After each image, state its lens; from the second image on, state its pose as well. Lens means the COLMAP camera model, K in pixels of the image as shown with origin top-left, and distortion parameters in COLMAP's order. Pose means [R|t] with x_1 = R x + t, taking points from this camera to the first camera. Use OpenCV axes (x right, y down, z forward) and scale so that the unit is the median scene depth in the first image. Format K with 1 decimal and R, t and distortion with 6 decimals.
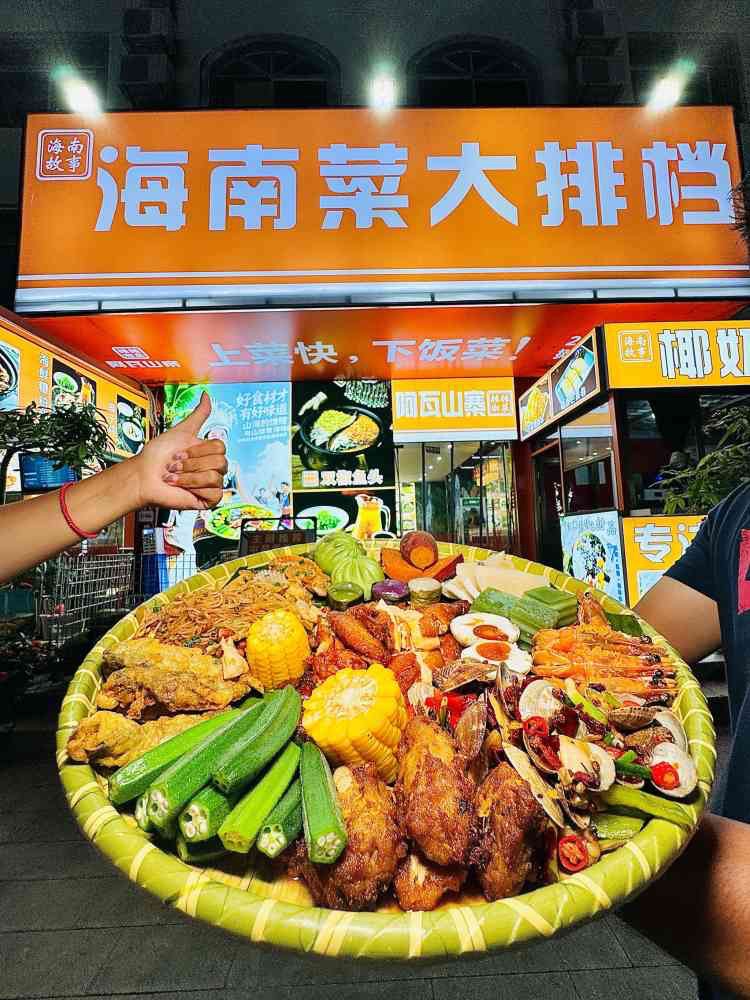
lens RADIAL K [[407.4, 0, 375.7], [0, 407.4, 502.8], [0, 0, 1]] dist [-0.001311, -0.000037]
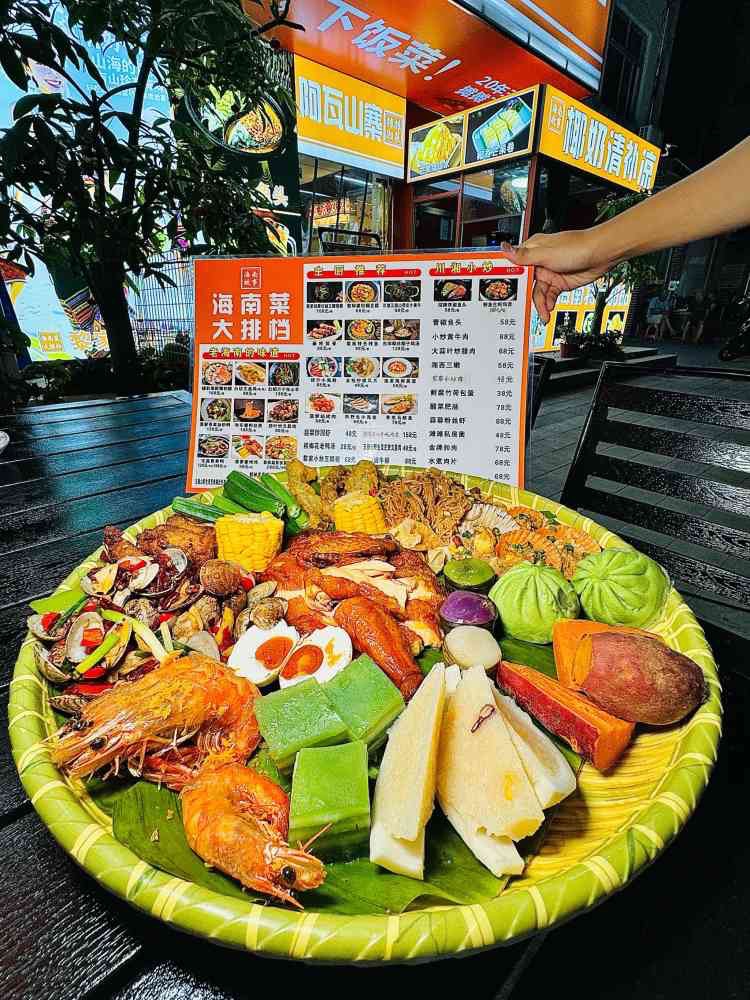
lens RADIAL K [[468.6, 0, 375.1], [0, 468.6, 494.5], [0, 0, 1]] dist [-0.000334, -0.000392]
pose [[0.753512, -0.206490, 0.624165, -0.595038], [-0.092377, 0.906722, 0.411488, 0.079829], [-0.650912, -0.367720, 0.664151, 0.002002]]
